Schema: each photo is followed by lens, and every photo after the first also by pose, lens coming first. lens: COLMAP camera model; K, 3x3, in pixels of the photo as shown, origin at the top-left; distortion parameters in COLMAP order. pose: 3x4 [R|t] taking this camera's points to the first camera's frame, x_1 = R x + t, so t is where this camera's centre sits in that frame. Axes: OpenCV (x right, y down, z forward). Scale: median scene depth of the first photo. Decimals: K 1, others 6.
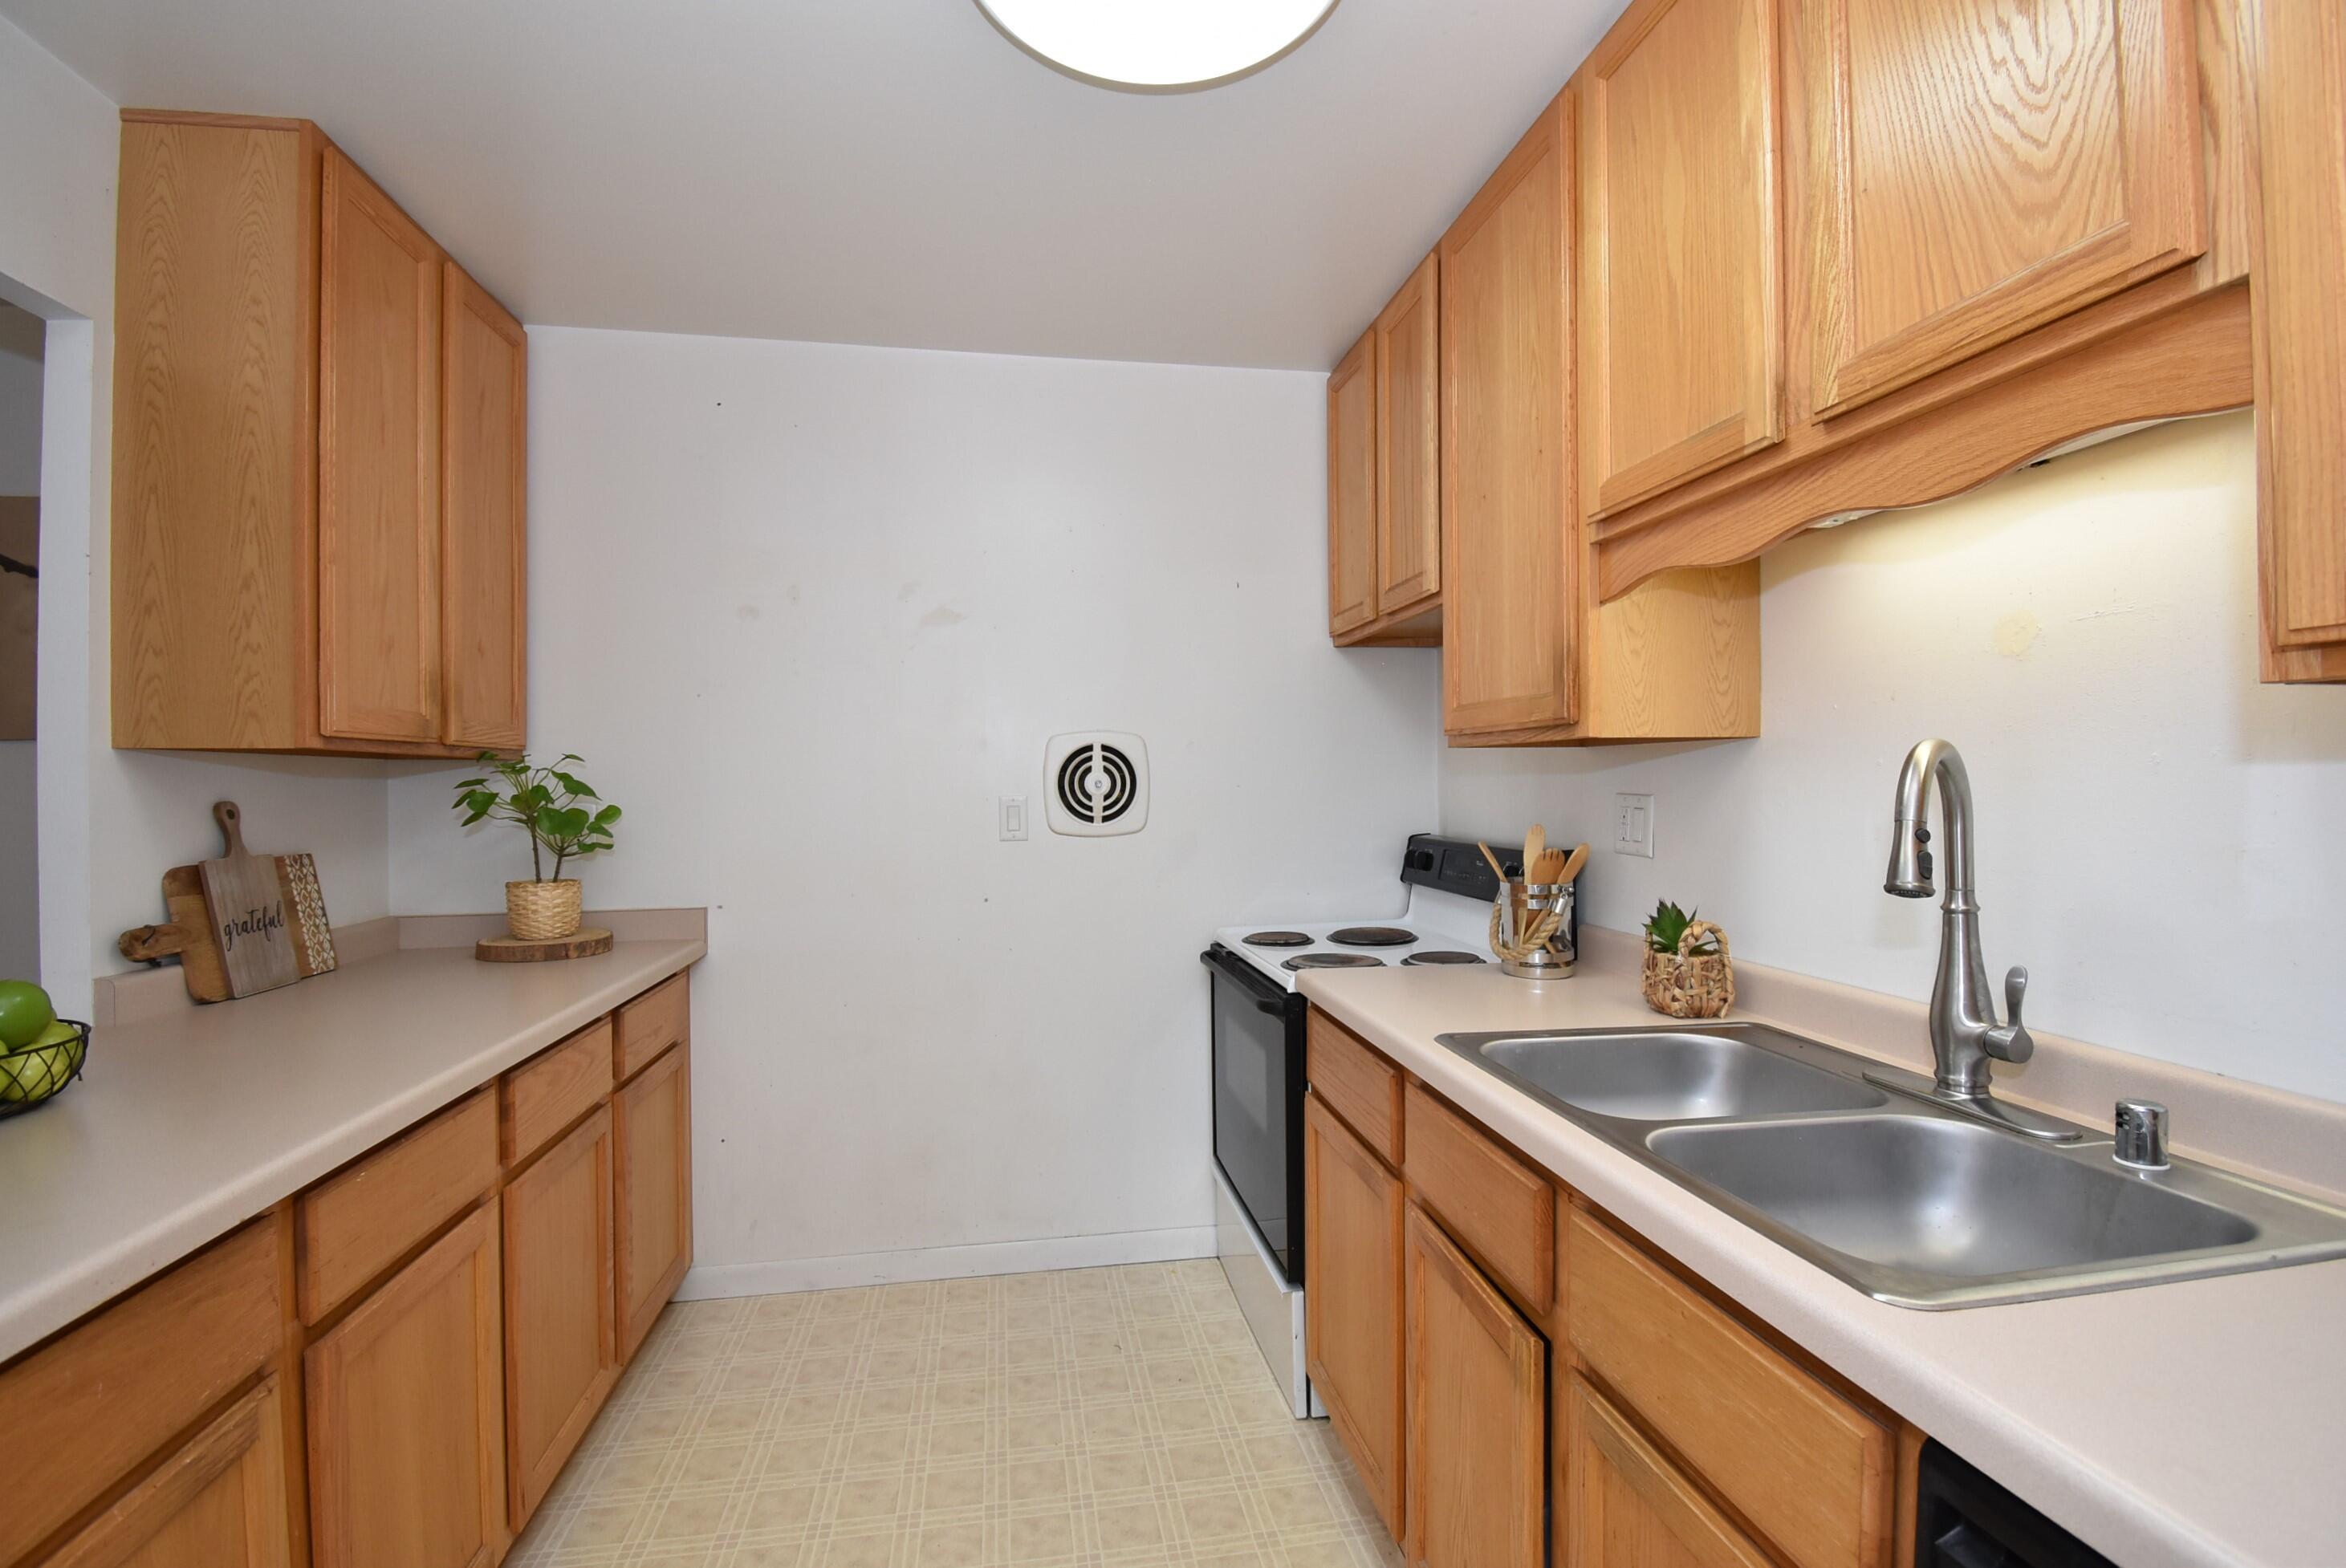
lens RADIAL K [[1048.8, 0, 1173.0], [0, 1048.8, 784.0], [0, 0, 1]] dist [-0.000022, -0.000104]
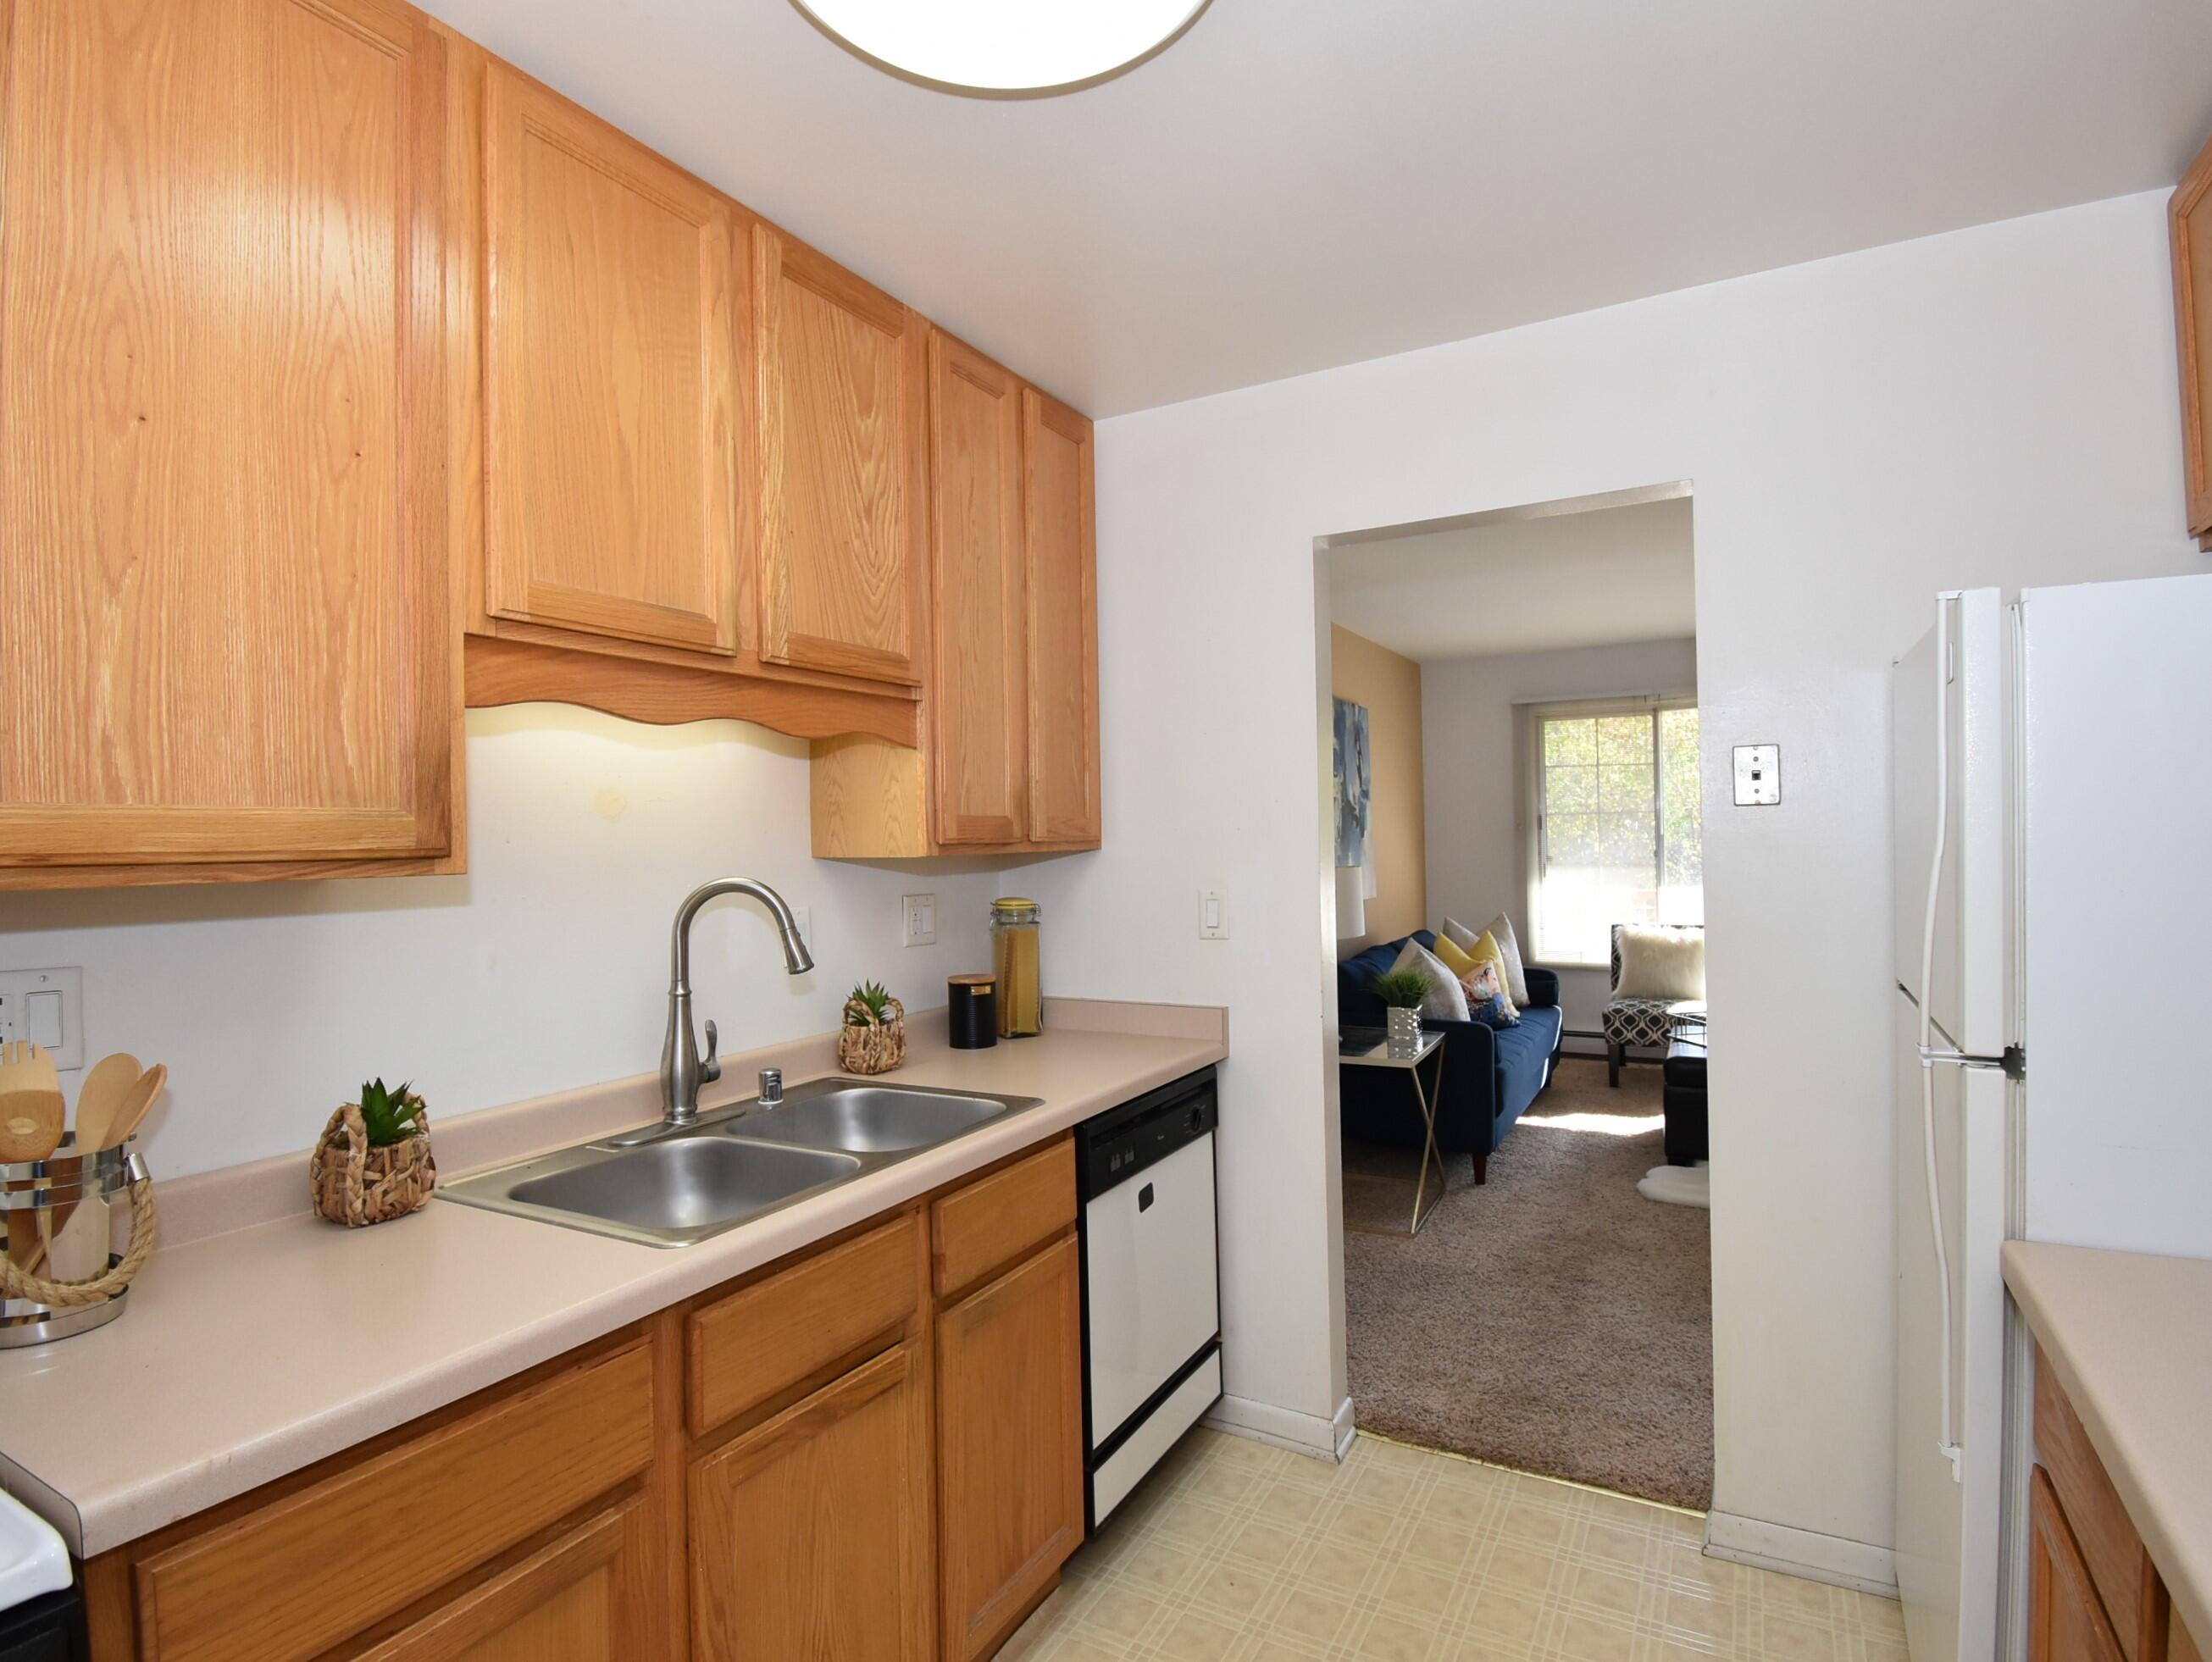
lens RADIAL K [[1132.1, 0, 1106.0], [0, 1132.1, 831.0], [0, 0, 1]] dist [0.002804, 0.000332]
pose [[-0.772220, 0.011745, 0.635246, -0.521794], [0.015759, 0.999876, 0.000670, -0.072930], [-0.635159, 0.010528, -0.772309, 1.350986]]
